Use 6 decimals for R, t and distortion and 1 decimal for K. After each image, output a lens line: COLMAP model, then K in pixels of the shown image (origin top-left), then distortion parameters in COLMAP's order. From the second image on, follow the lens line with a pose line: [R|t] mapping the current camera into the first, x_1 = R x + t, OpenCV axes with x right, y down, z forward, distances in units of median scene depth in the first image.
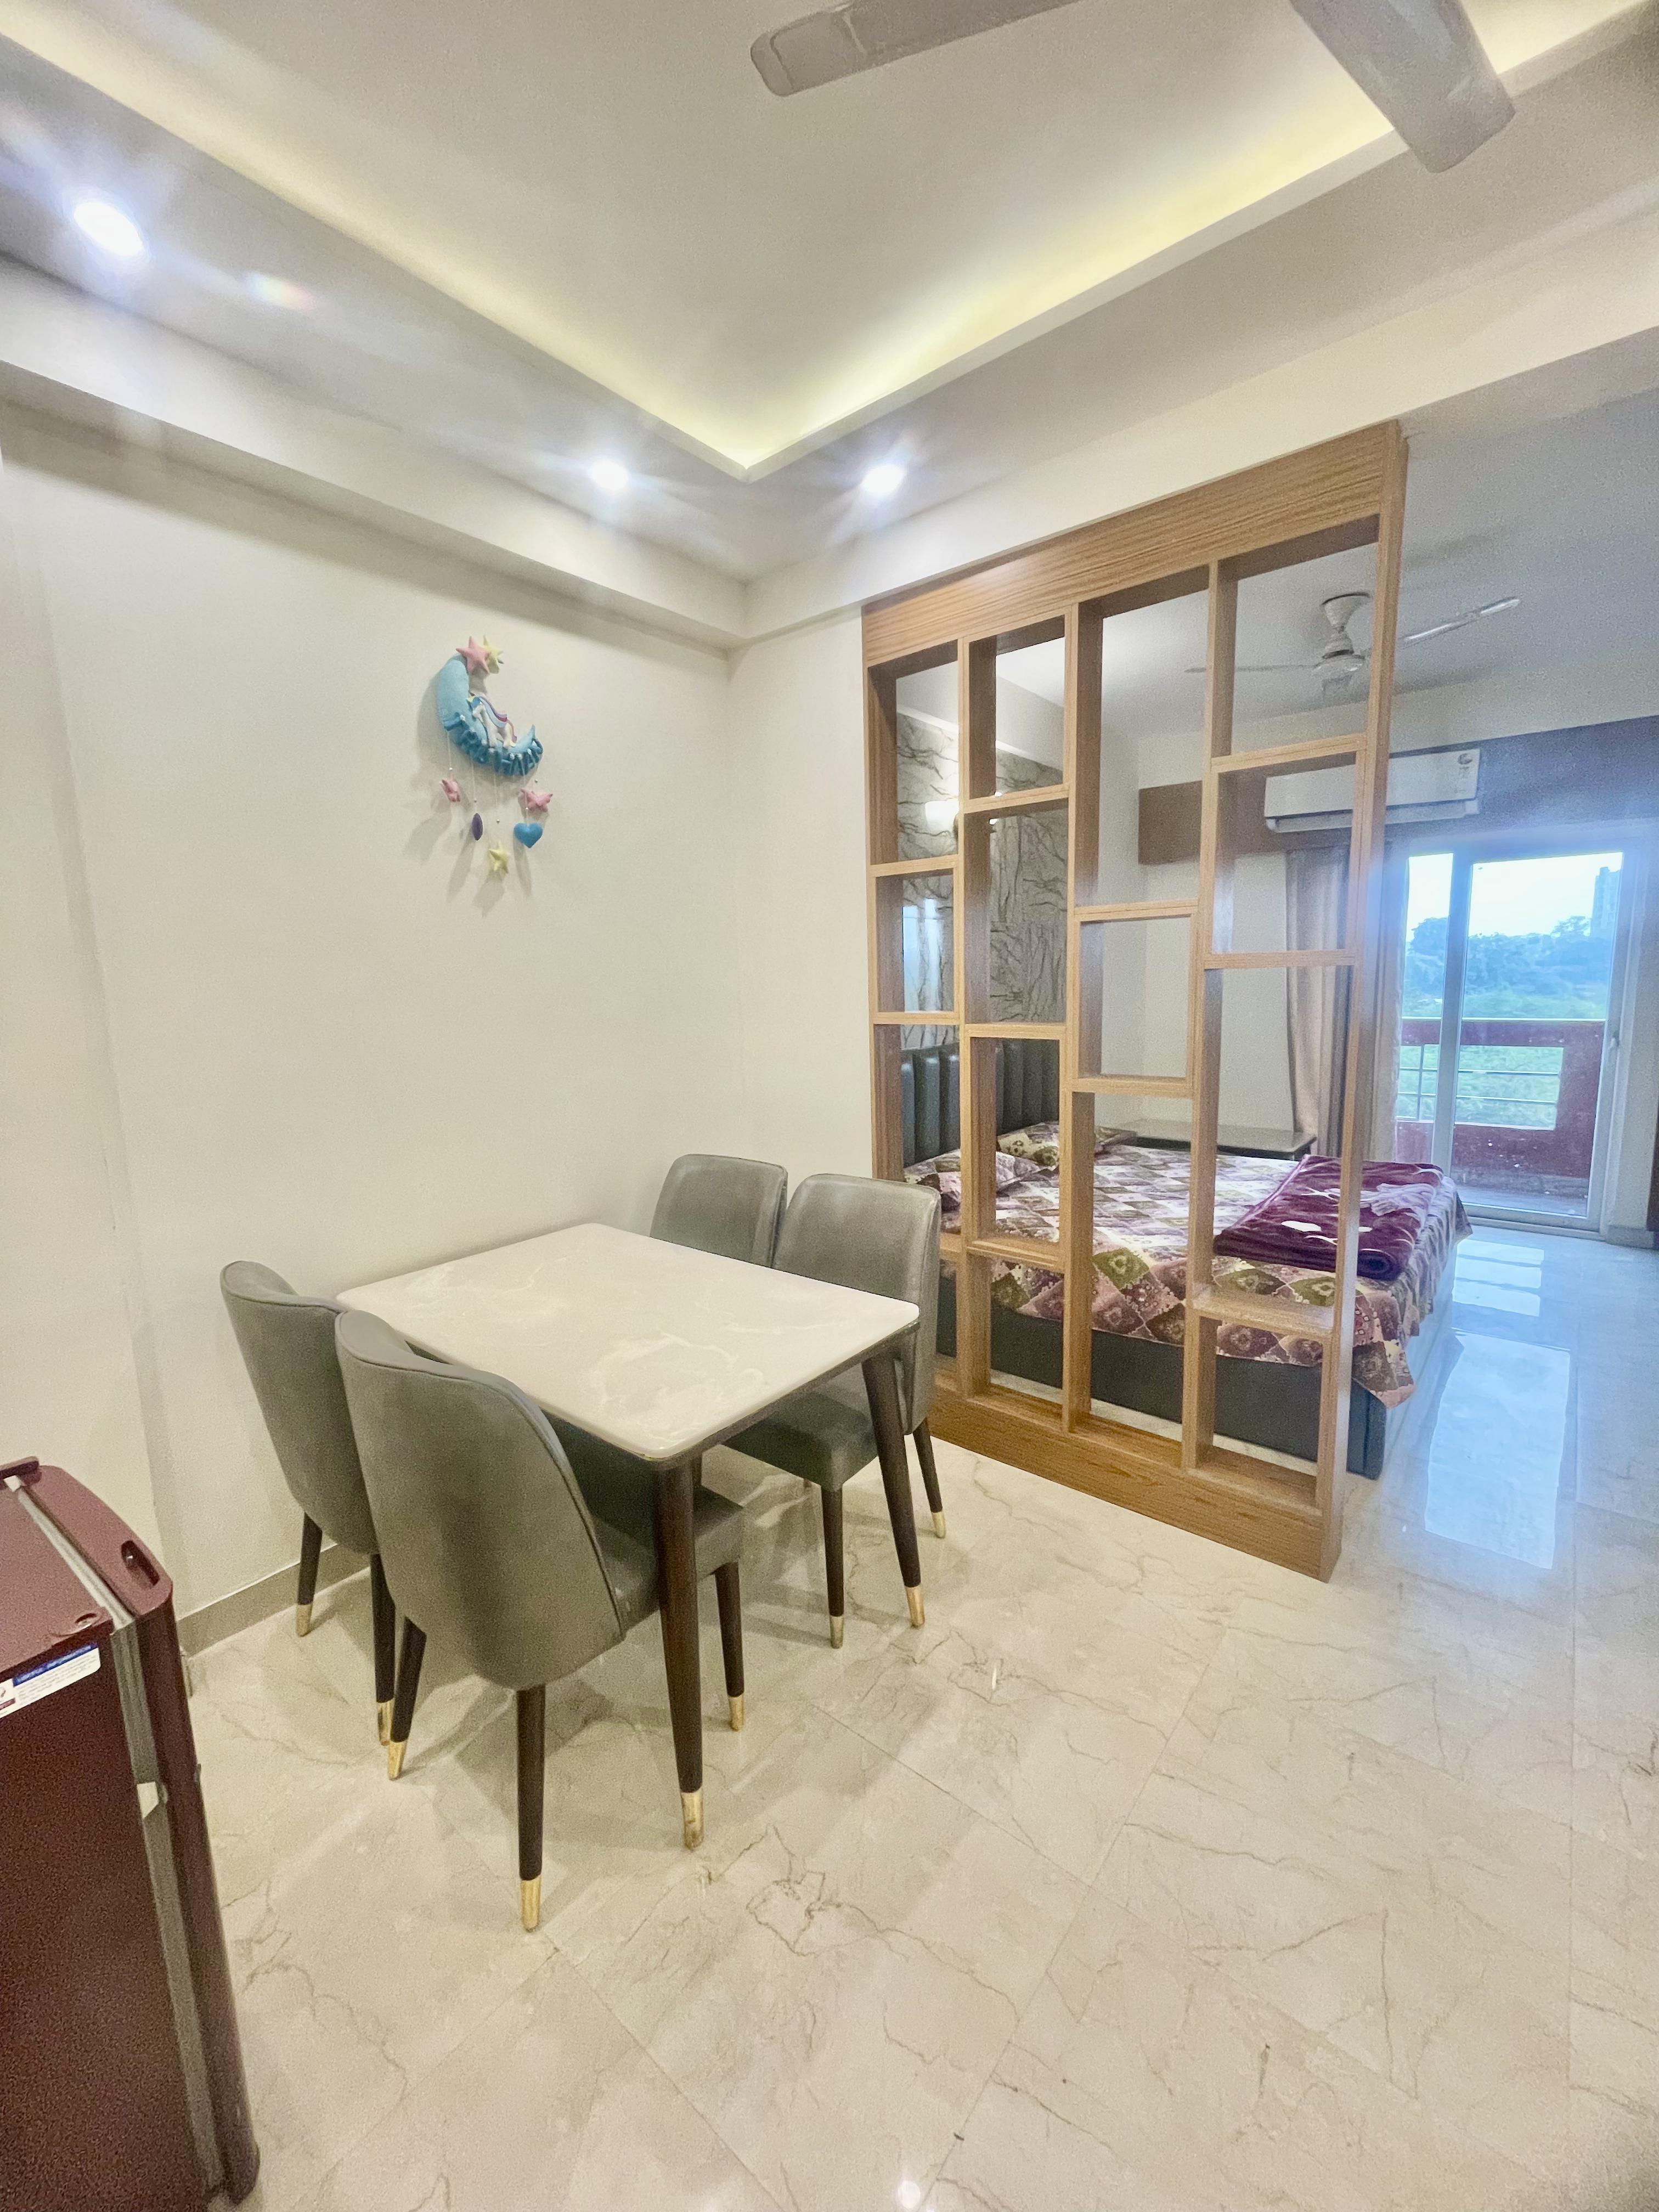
lens RADIAL K [[905.2, 0, 829.5], [0, 905.2, 1106.0], [0, 0, 1]] dist [-0.001672, -0.000286]
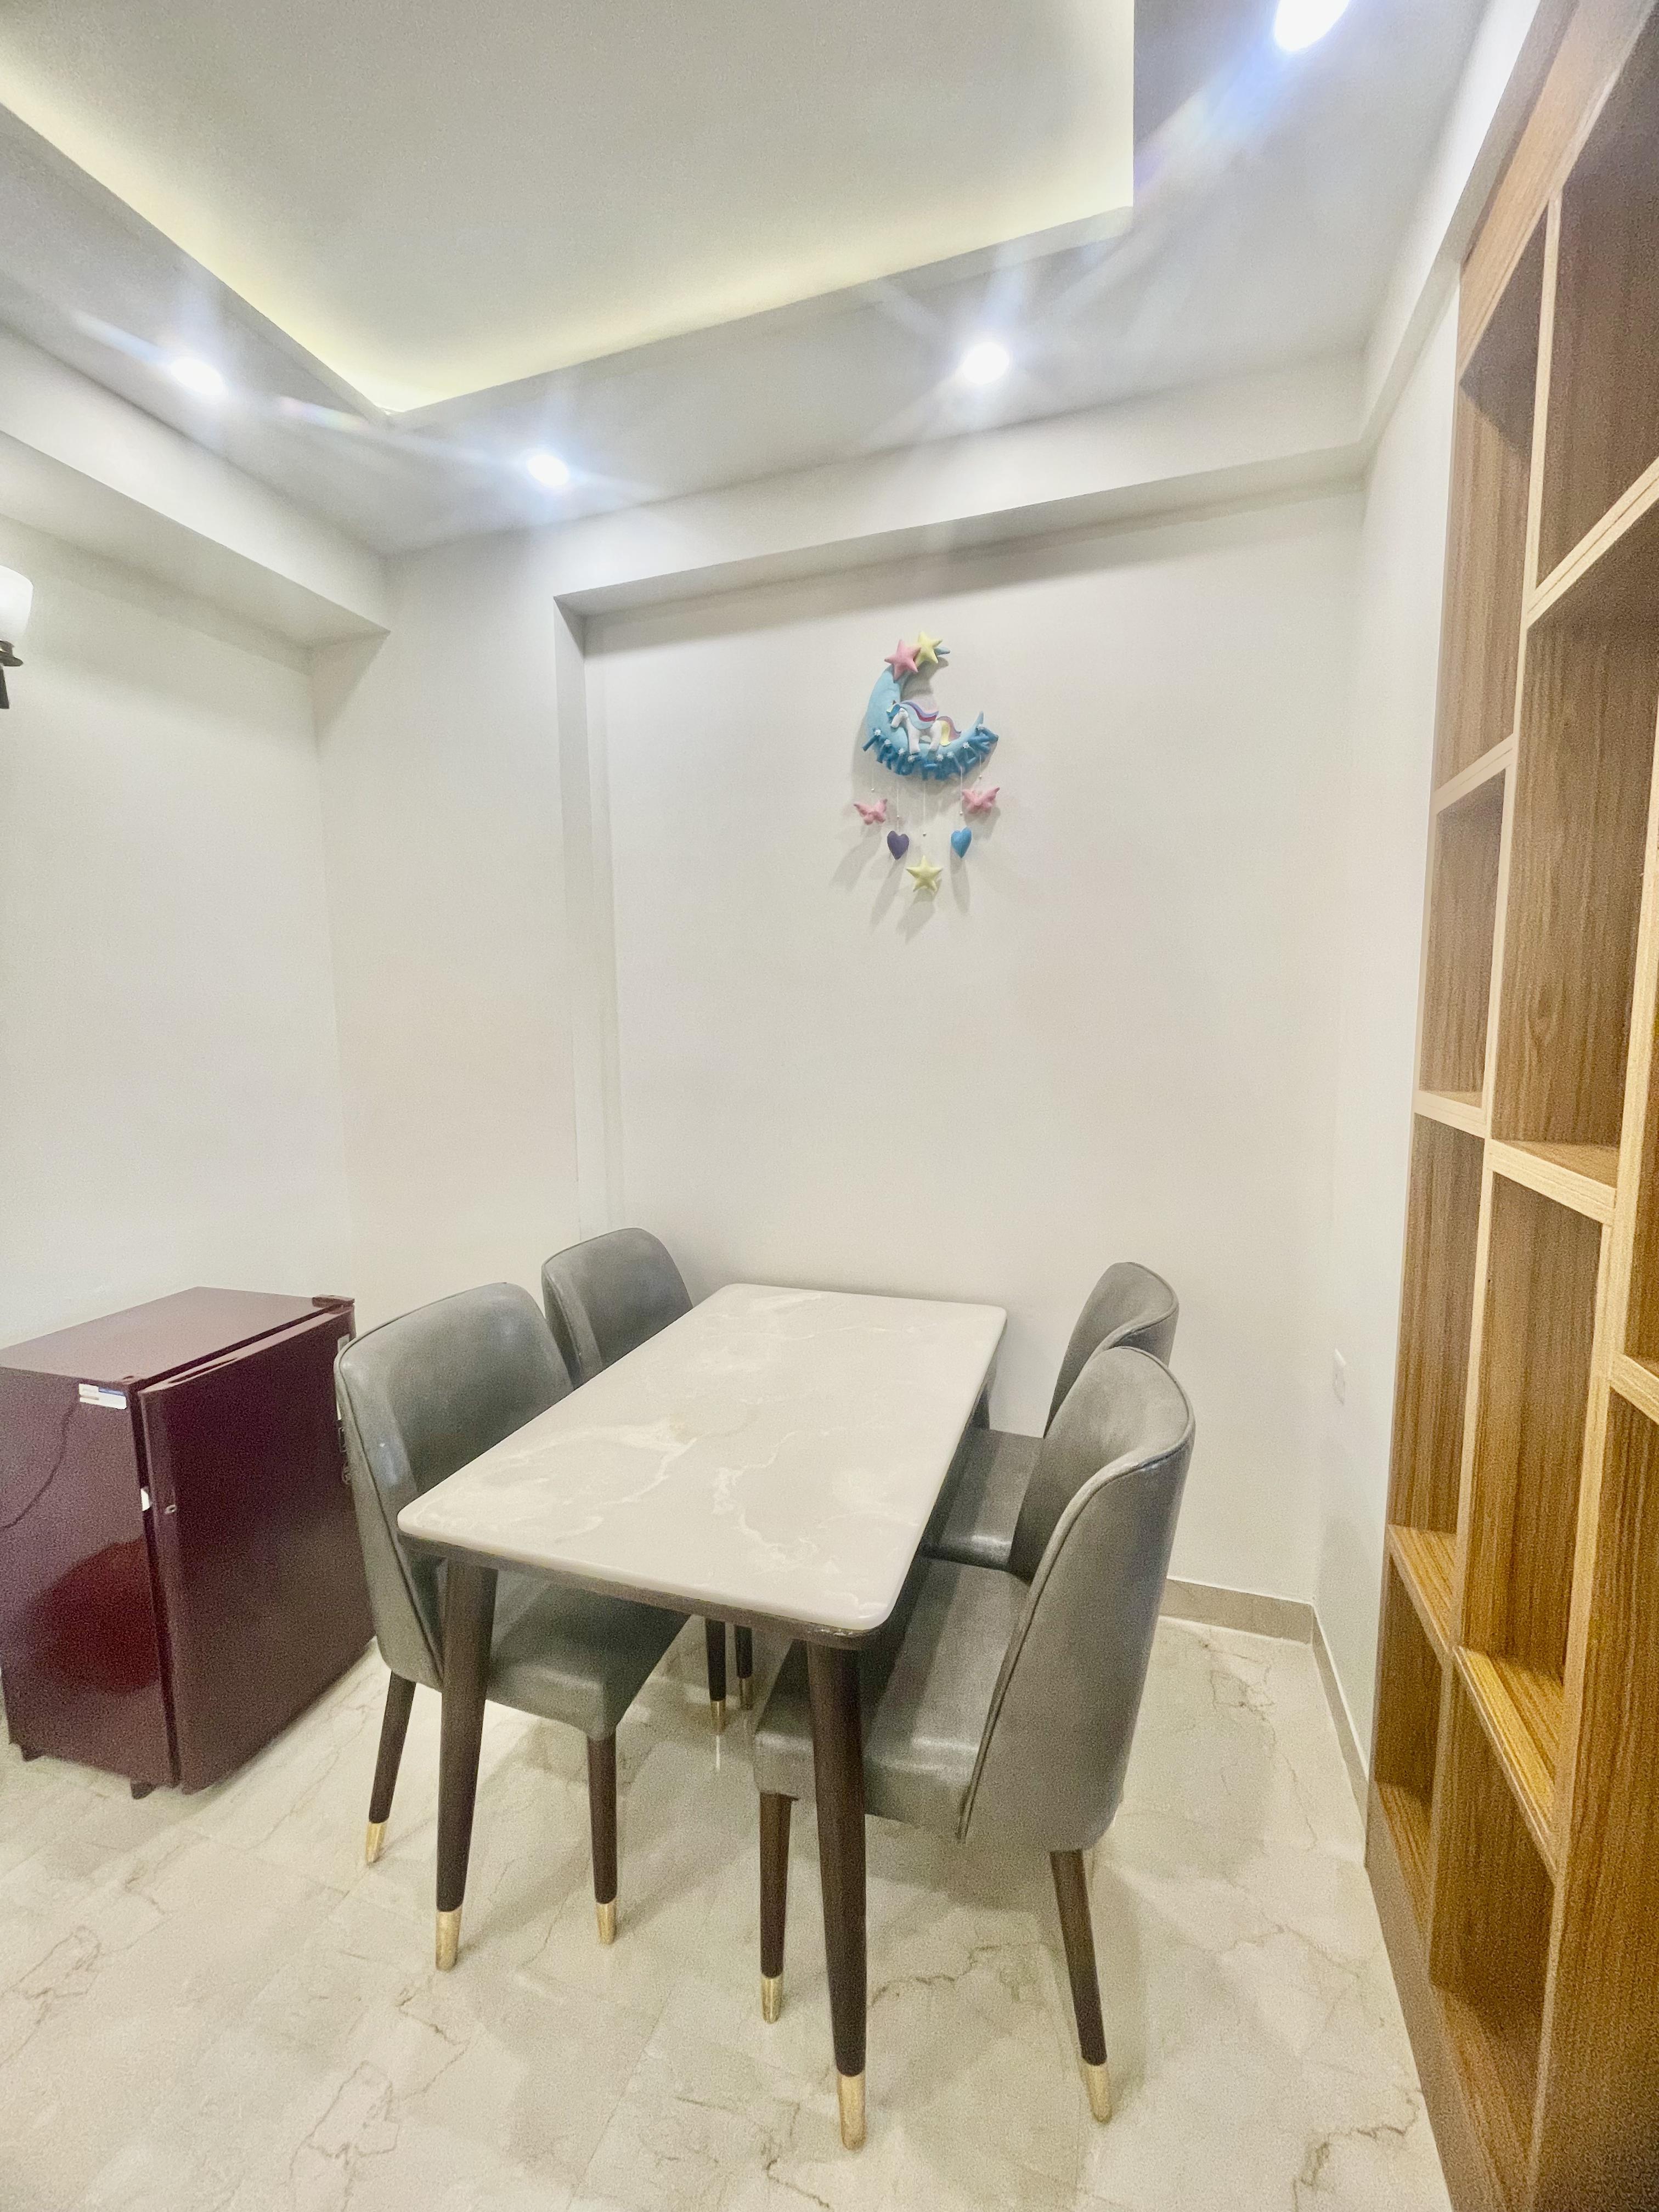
lens RADIAL K [[905.2, 0, 829.5], [0, 905.2, 1106.0], [0, 0, 1]] dist [-0.001672, -0.000286]
pose [[0.347225, 0.124874, -0.929431, 0.482999], [-0.134211, 0.987510, 0.082537, -0.112572], [0.928129, 0.096081, 0.359647, 0.631088]]
